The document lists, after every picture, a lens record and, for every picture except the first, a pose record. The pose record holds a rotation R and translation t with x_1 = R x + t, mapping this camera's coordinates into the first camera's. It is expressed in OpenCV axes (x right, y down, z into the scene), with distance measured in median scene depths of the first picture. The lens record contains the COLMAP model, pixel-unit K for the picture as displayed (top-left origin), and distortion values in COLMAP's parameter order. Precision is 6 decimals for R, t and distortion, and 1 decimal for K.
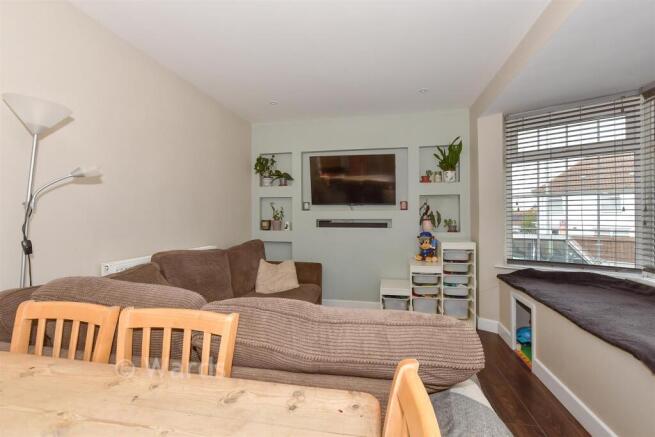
lens RADIAL K [[297.7, 0, 328.0], [0, 297.7, 216.1], [0, 0, 1]] dist [-0.004557, -0.000315]
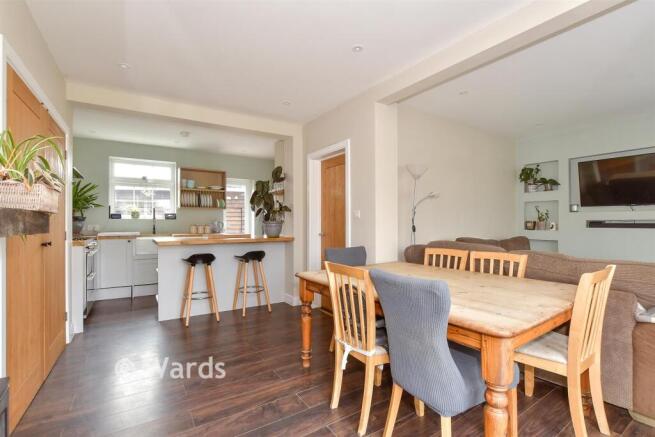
lens RADIAL K [[297.7, 0, 334.2], [0, 297.7, 220.6], [0, 0, 1]] dist [-0.004557, -0.000315]
pose [[0.719195, 0.001009, -0.694807, 0.048430], [-0.004873, 0.999982, -0.003591, 0.019440], [0.694791, 0.005968, 0.719187, -0.381847]]
